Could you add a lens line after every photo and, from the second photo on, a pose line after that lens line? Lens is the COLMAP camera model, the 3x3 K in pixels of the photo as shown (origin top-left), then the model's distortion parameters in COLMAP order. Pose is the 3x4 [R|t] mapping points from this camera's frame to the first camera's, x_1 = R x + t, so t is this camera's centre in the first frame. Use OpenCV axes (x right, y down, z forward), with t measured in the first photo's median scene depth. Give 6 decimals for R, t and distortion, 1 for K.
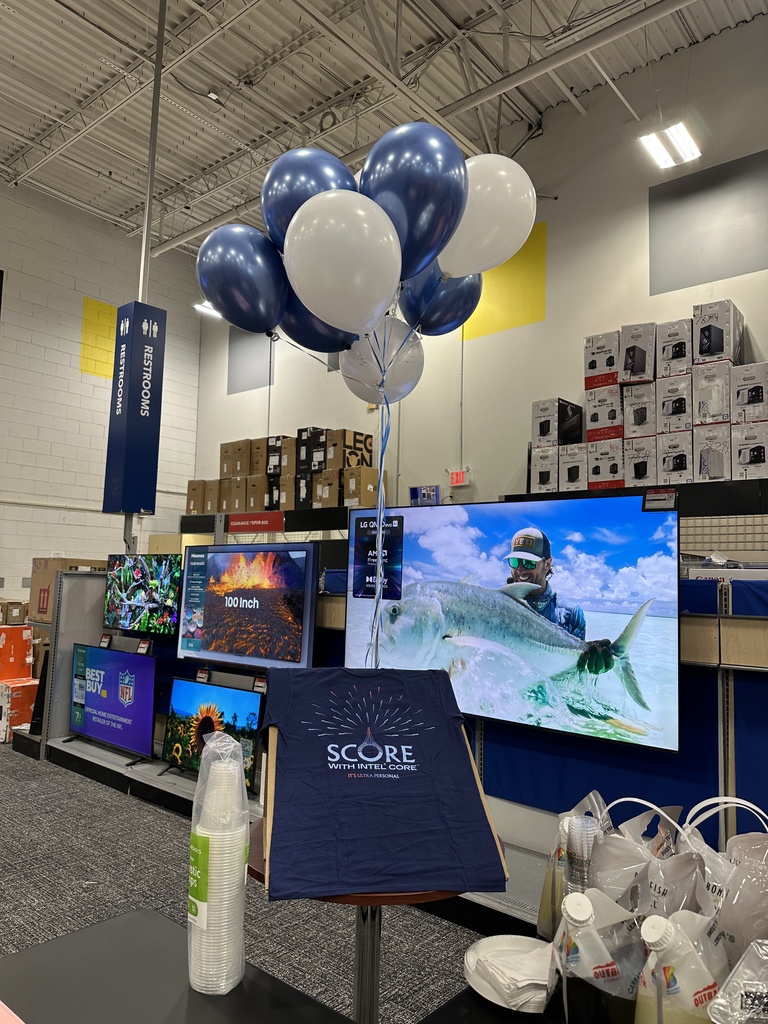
lens RADIAL K [[716.1, 0, 384.0], [0, 716.1, 512.0], [0, 0, 1]] dist [0.151543, -0.282648]
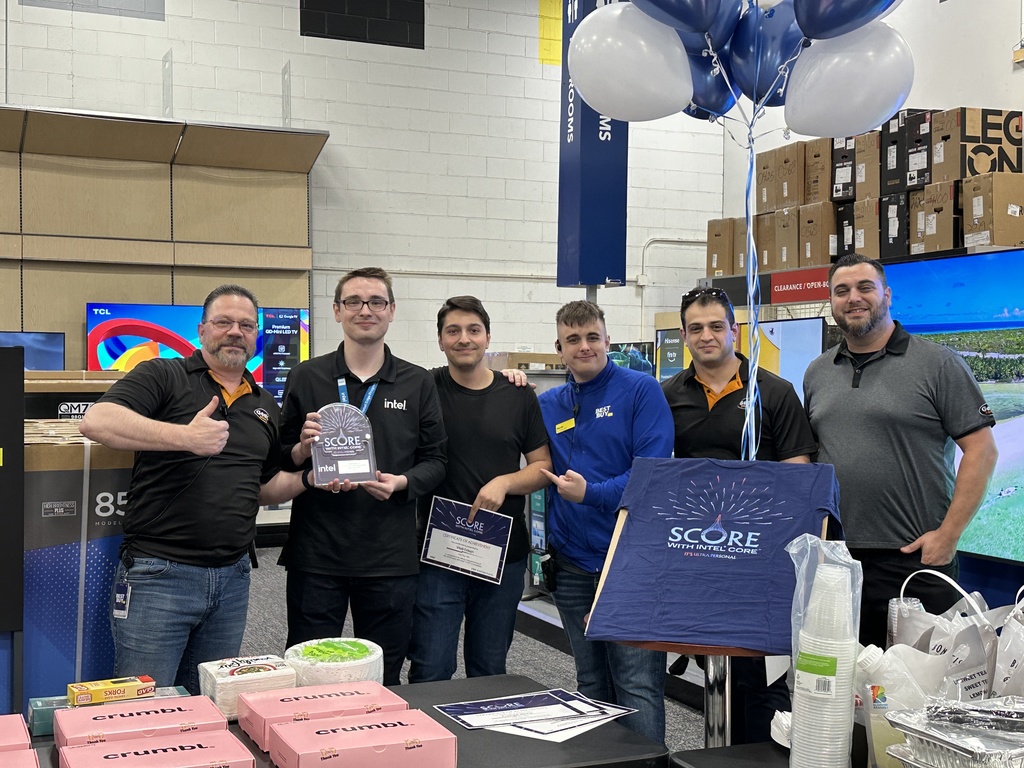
lens RADIAL K [[1349.0, 0, 514.2], [0, 1349.0, 379.6], [0, 0, 1]] dist [0.244127, -0.611278]
pose [[0.899236, -0.023255, -0.436845, 0.127618], [0.061197, 0.995454, 0.072981, -0.006741], [0.433162, -0.092361, 0.896571, -0.173220]]
